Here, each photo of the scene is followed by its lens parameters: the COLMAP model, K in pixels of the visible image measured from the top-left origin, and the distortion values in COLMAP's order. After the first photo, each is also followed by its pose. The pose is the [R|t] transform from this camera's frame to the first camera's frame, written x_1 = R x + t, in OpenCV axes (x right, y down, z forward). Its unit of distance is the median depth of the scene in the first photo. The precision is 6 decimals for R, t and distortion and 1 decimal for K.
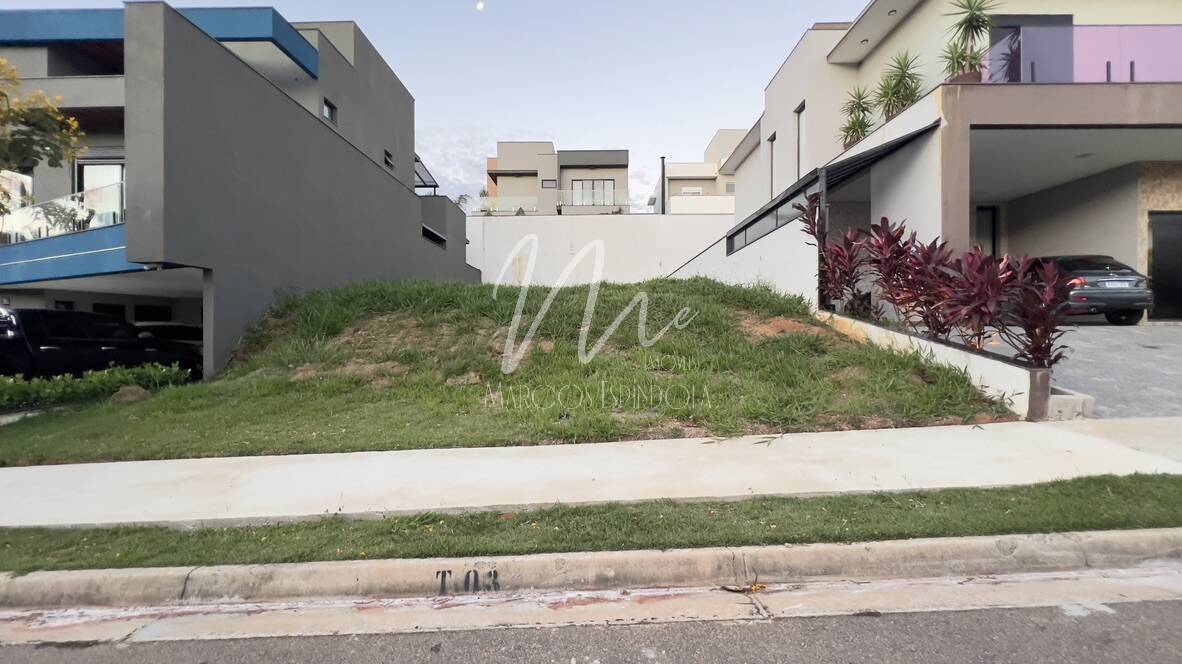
lens RADIAL K [[472.0, 0, 587.8], [0, 472.0, 328.3], [0, 0, 1]] dist [-0.001555, 0.000414]
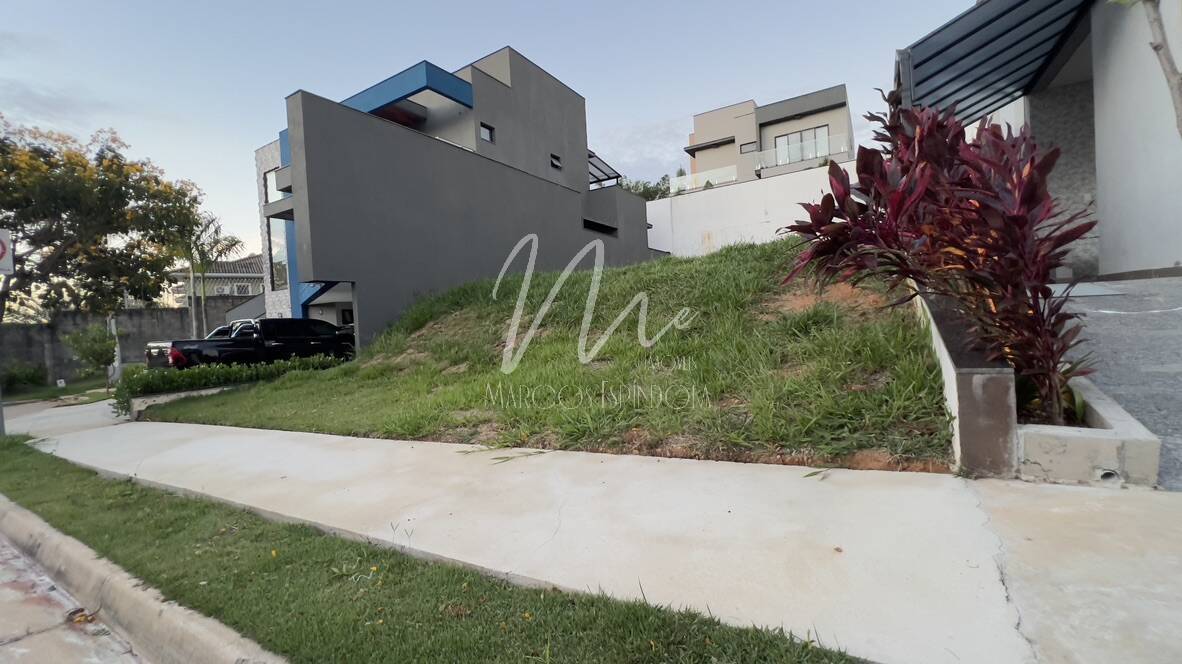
lens RADIAL K [[472.0, 0, 589.0], [0, 472.0, 329.6], [0, 0, 1]] dist [-0.001555, 0.000414]
pose [[0.856617, -0.031215, -0.515008, 0.505697], [0.052610, 0.998250, 0.027002, 0.007438], [0.513263, -0.050225, 0.856760, 0.229372]]
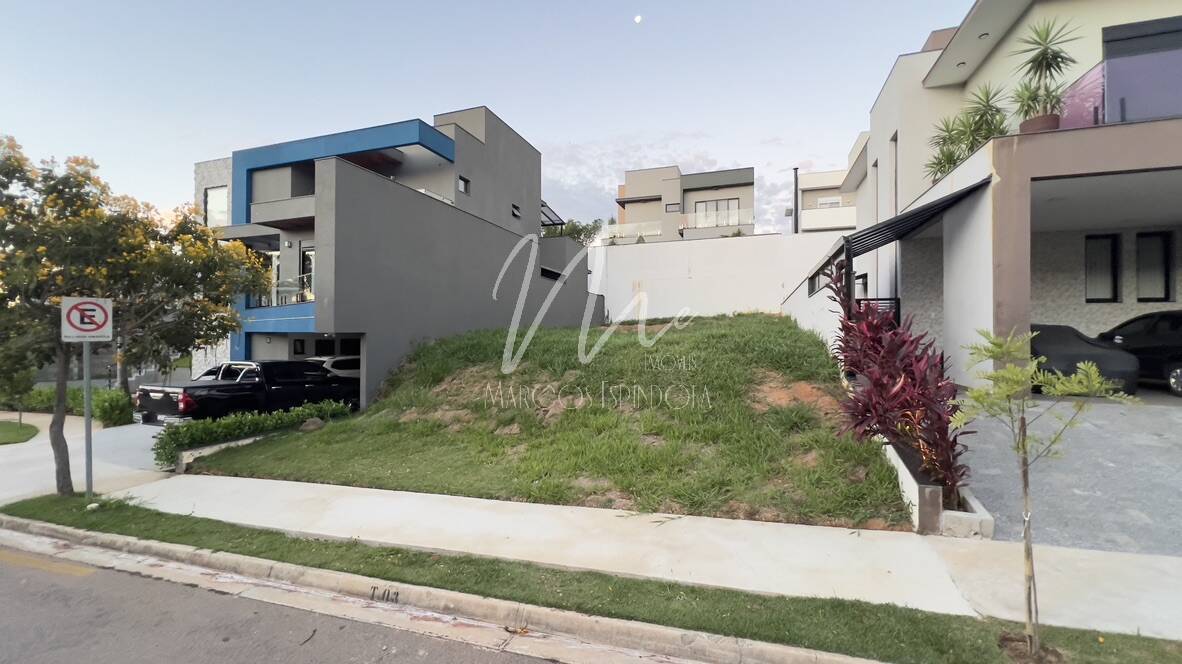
lens RADIAL K [[472.0, 0, 588.5], [0, 472.0, 329.2], [0, 0, 1]] dist [-0.001555, 0.000414]
pose [[0.947565, 0.002220, -0.319556, 0.333872], [-0.004855, 0.999960, -0.007450, -0.148234], [0.319527, 0.008611, 0.947538, -0.147431]]
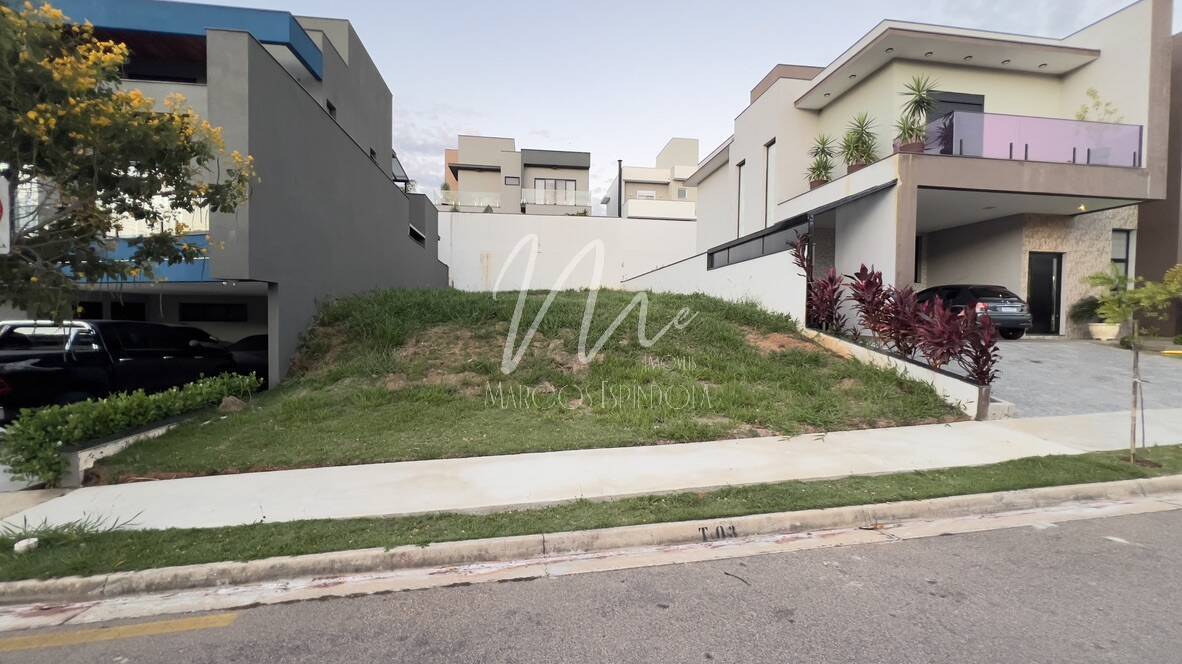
lens RADIAL K [[472.0, 0, 588.1], [0, 472.0, 328.5], [0, 0, 1]] dist [-0.001555, 0.000414]
pose [[0.989160, 0.010209, 0.146488, -0.301331], [-0.013889, 0.999613, 0.024122, -0.067708], [-0.146185, -0.025895, 0.988918, -0.174548]]
